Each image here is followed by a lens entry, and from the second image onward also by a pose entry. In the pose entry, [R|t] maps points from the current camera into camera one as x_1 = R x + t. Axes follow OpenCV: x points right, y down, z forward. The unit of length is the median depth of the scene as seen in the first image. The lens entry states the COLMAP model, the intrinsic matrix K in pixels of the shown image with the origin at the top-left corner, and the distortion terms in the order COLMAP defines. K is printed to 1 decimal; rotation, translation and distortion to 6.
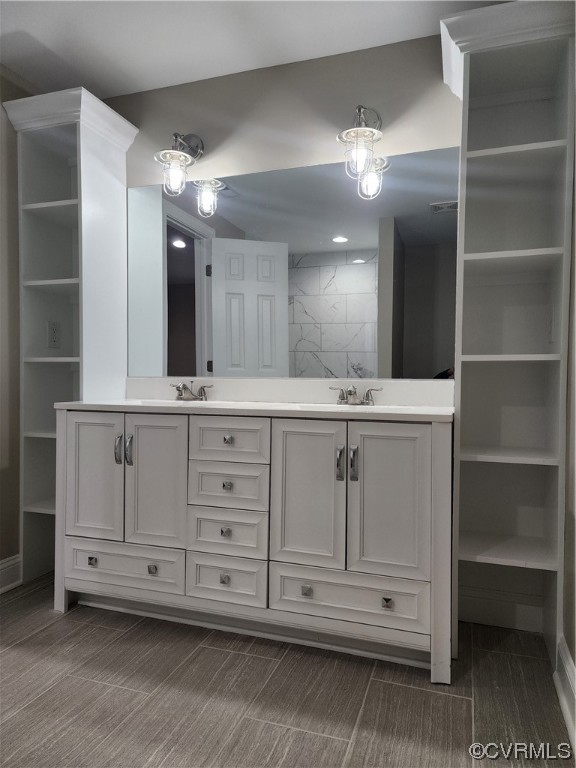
lens RADIAL K [[508.2, 0, 286.7], [0, 508.2, 382.8], [0, 0, 1]] dist [0.080520, -0.063915]
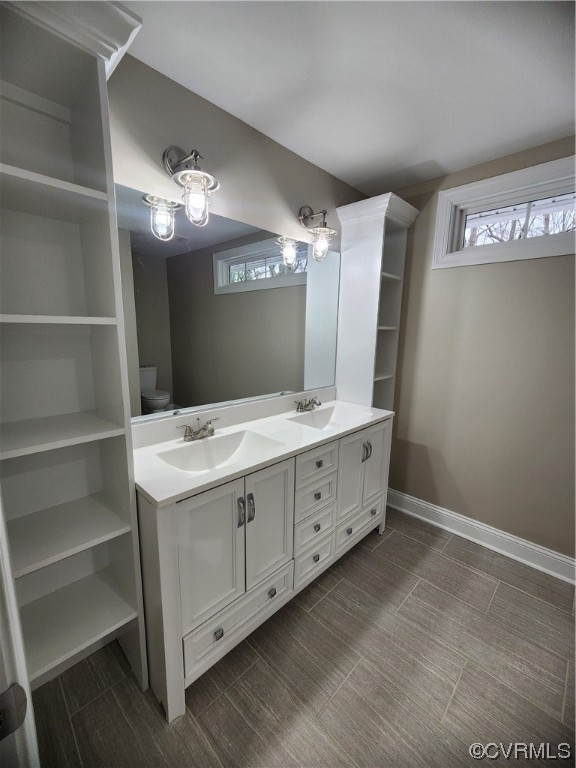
lens RADIAL K [[316.3, 0, 282.6], [0, 316.3, 385.5], [0, 0, 1]] dist [-0.002170, 0.001691]
pose [[0.442816, -0.159277, 0.882352, -0.854411], [-0.002280, 0.983892, 0.178750, -0.234852], [-0.896610, -0.081165, 0.435320, 0.759703]]
